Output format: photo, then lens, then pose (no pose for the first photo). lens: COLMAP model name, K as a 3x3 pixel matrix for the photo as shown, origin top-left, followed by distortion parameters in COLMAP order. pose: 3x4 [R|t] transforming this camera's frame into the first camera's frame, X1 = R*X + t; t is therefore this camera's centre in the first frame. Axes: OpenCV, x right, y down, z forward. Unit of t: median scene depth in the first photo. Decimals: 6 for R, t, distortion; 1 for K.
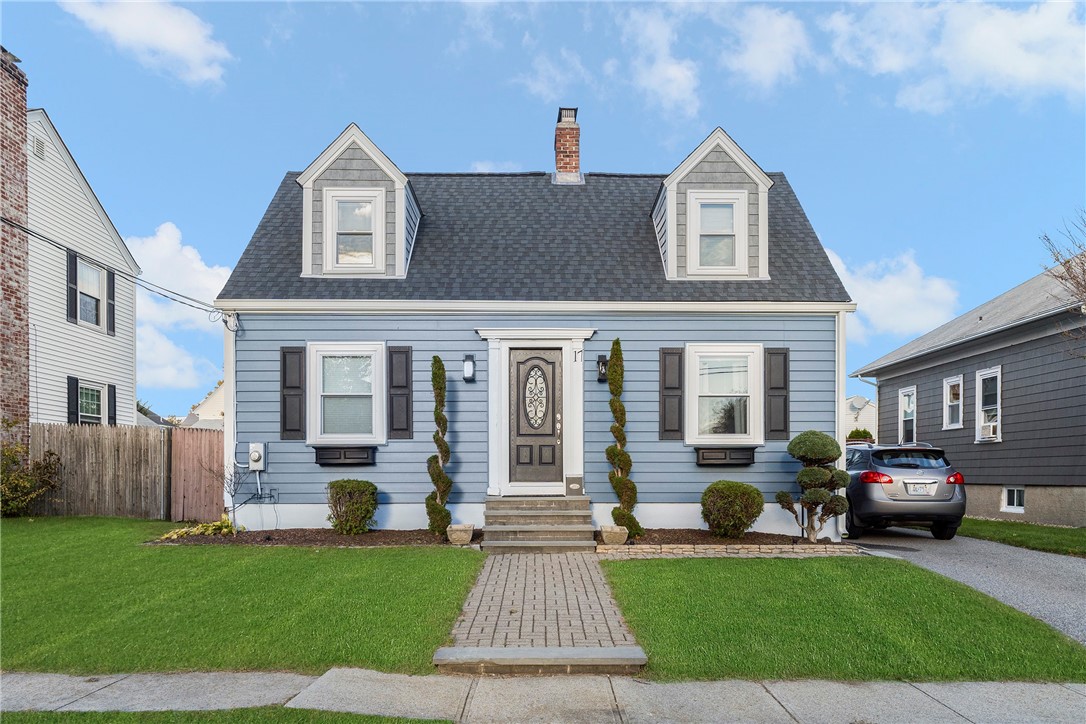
lens RADIAL K [[810.4, 0, 548.4], [0, 810.4, 406.4], [0, 0, 1]] dist [0.003603, 0.003560]
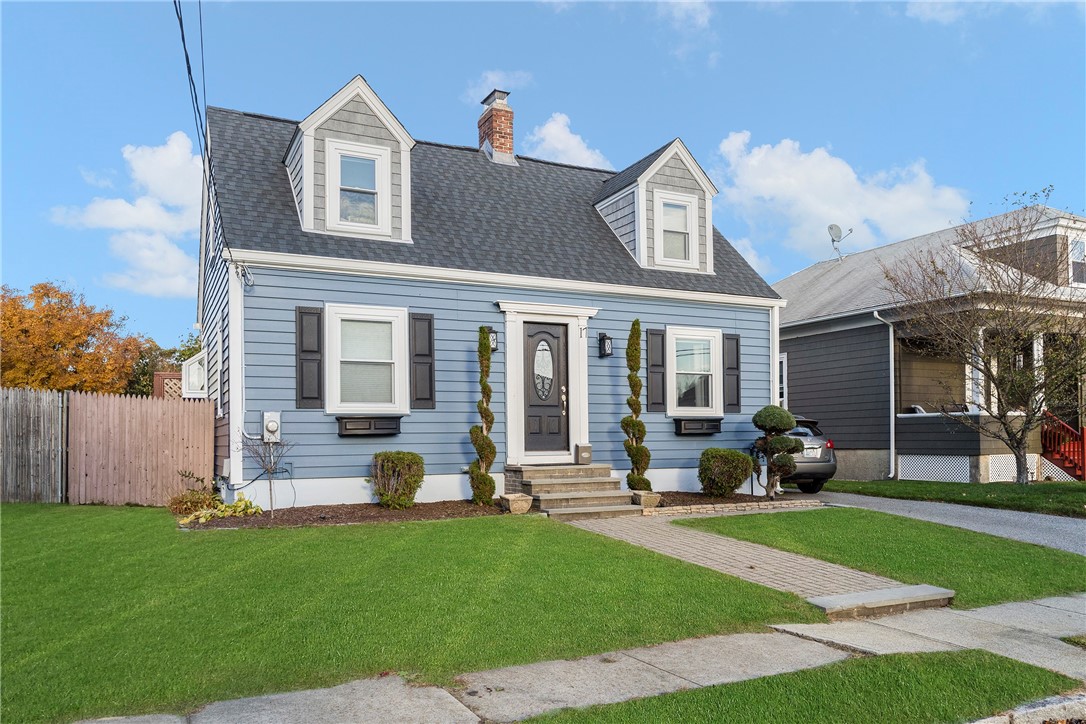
lens RADIAL K [[793.8, 0, 543.0], [0, 793.8, 362.0], [0, 0, 1]] dist [0.002014, -0.000490]
pose [[0.907154, 0.033926, 0.419430, -0.448111], [-0.026699, 0.999377, -0.023091, 0.002135], [-0.419952, 0.009749, 0.907494, 0.073305]]
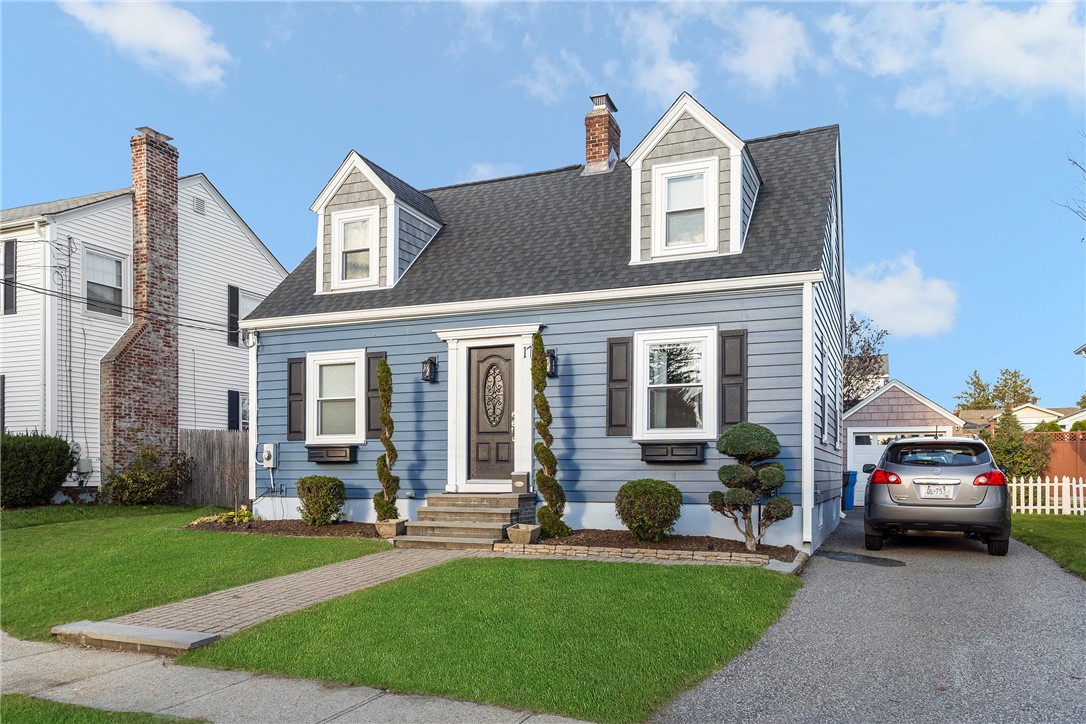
lens RADIAL K [[826.2, 0, 539.4], [0, 826.2, 398.7], [0, 0, 1]] dist [0.006820, 0.002519]
pose [[0.913490, -0.033875, -0.405449, 0.455275], [0.032231, 0.999421, -0.010883, 0.006079], [0.405583, -0.003127, 0.914053, 0.085487]]
